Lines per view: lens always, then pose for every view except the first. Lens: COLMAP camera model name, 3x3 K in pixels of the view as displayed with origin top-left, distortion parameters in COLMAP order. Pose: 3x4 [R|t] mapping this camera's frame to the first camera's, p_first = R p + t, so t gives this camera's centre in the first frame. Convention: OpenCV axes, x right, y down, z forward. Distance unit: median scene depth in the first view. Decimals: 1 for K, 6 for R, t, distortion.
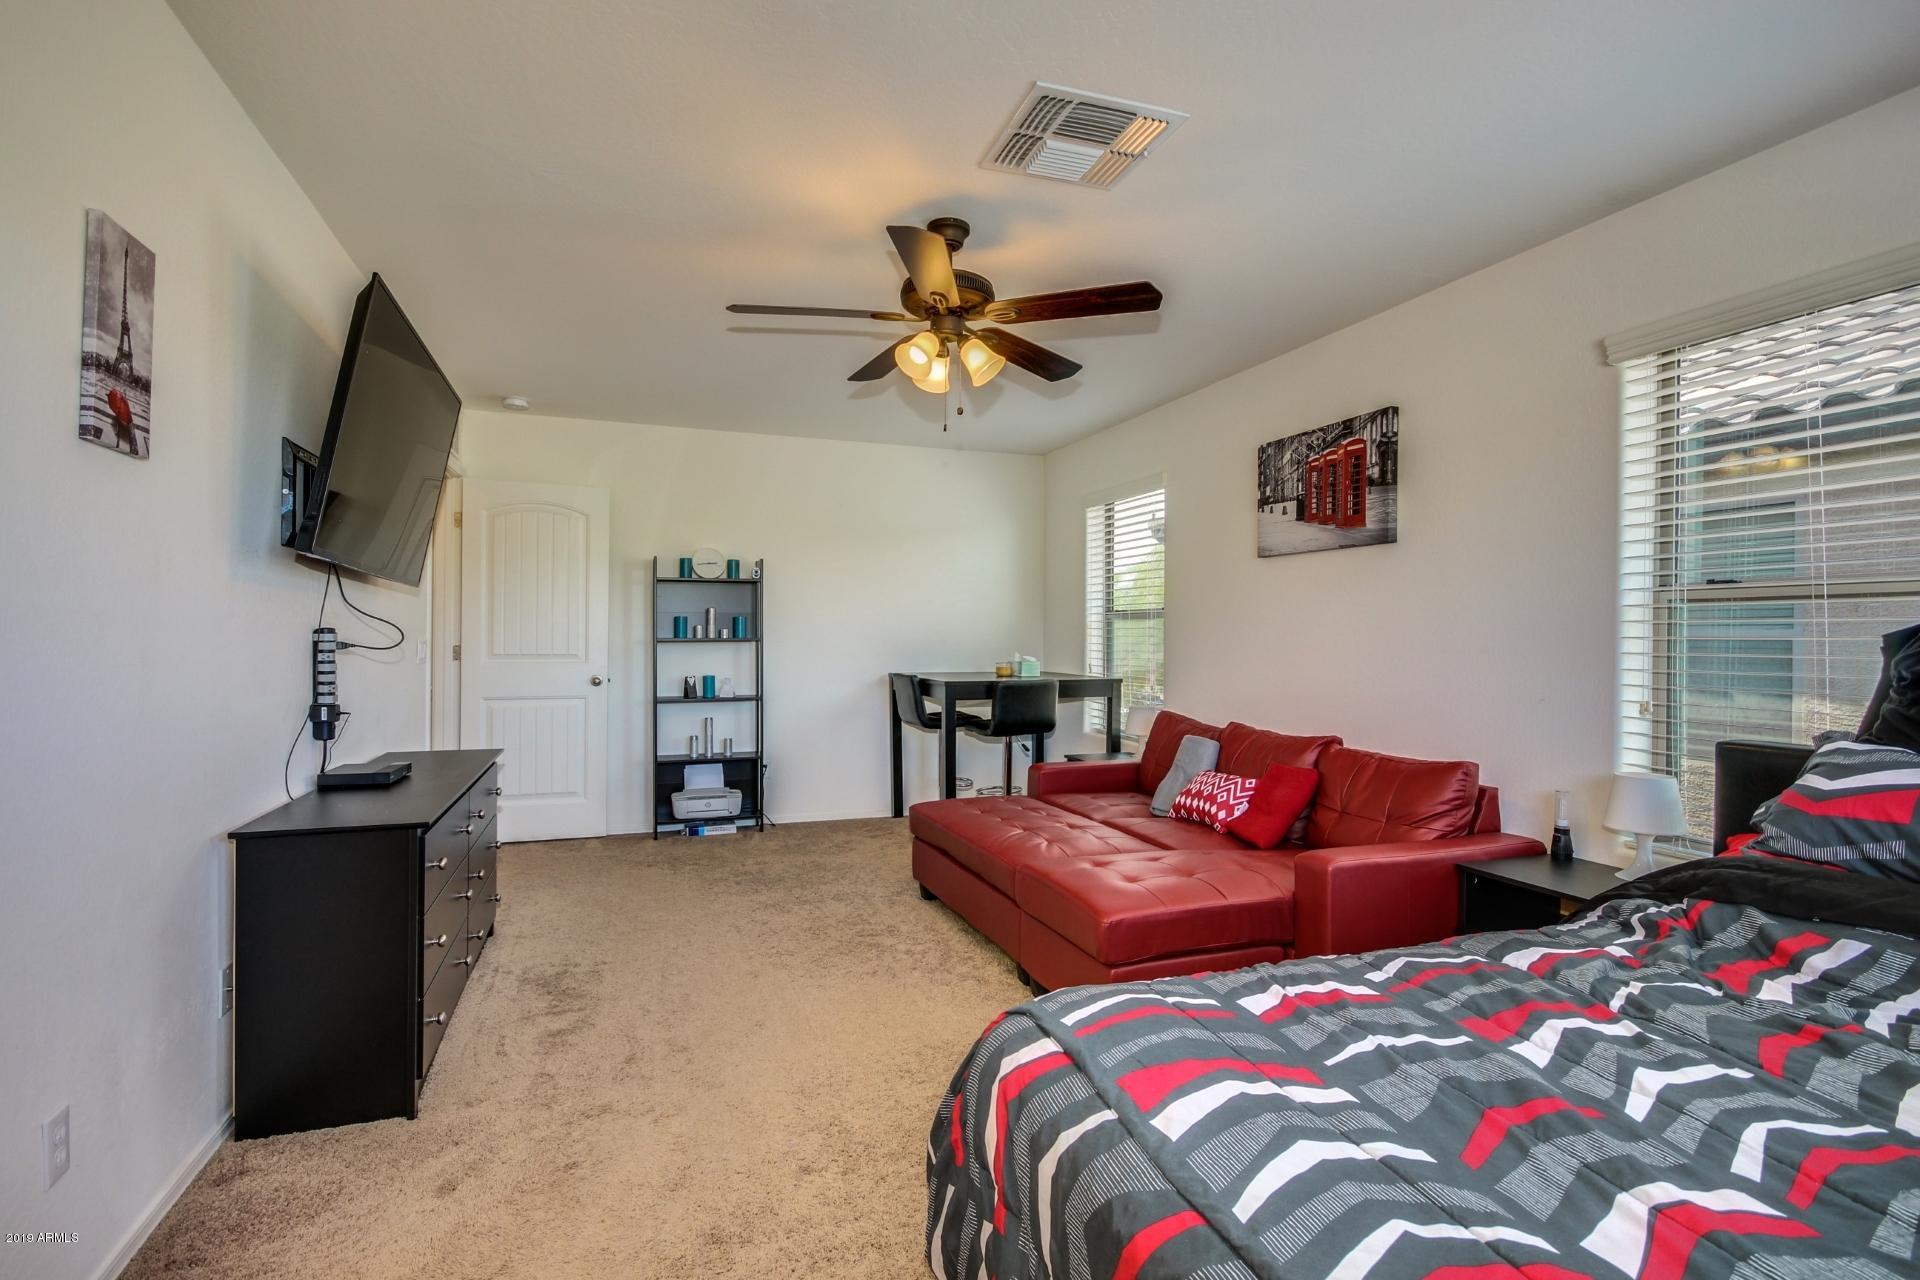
lens RADIAL K [[904.3, 0, 959.8], [0, 904.3, 641.9], [0, 0, 1]] dist [0.000728, -0.000002]
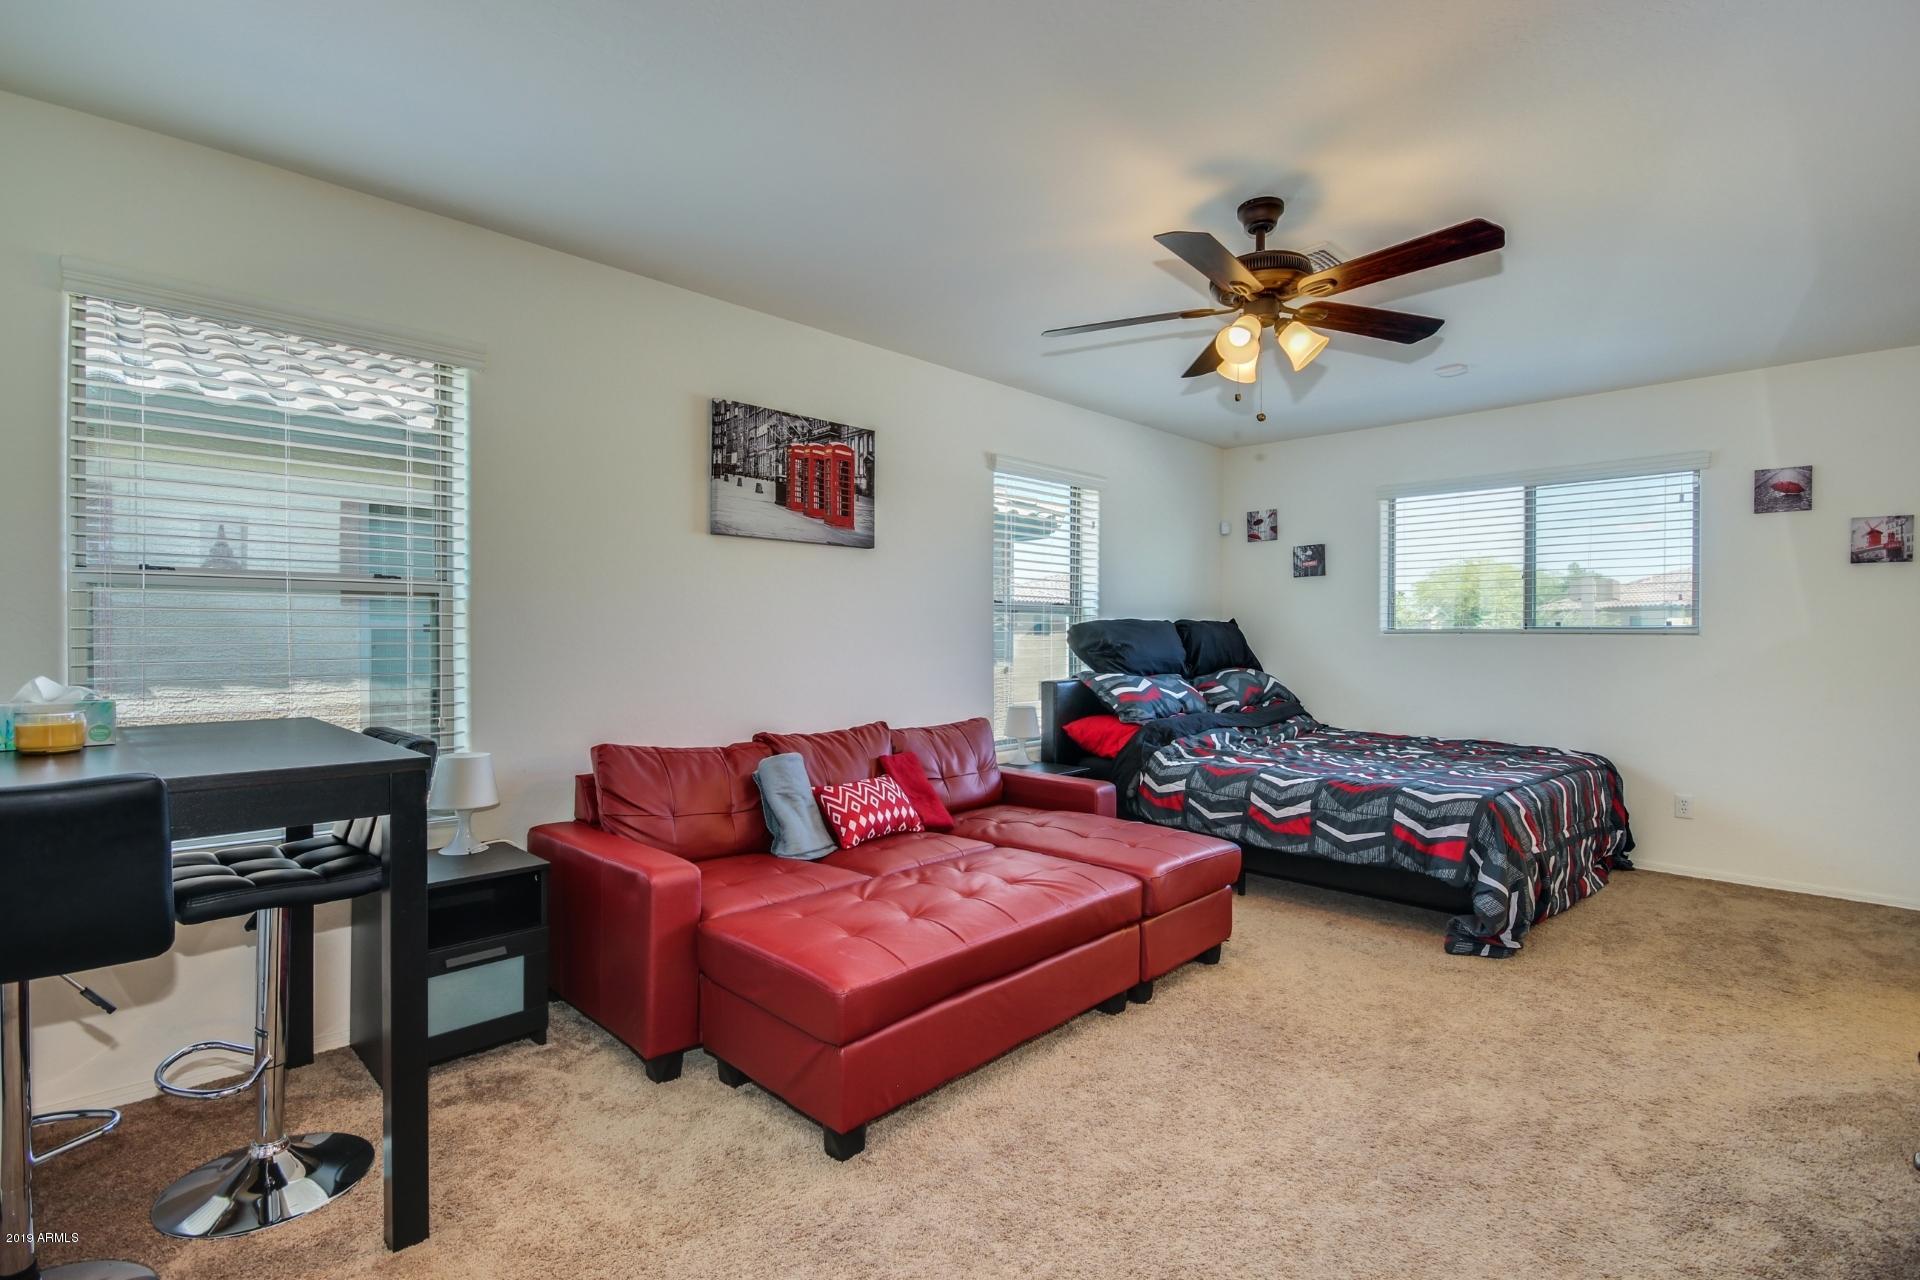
lens RADIAL K [[904.3, 0, 959.8], [0, 904.3, 641.9], [0, 0, 1]] dist [0.000728, -0.000002]
pose [[-0.429706, -0.010373, 0.902909, -0.579325], [0.005647, 0.999884, 0.014175, -0.006281], [-0.902951, 0.011190, -0.429597, 1.316047]]
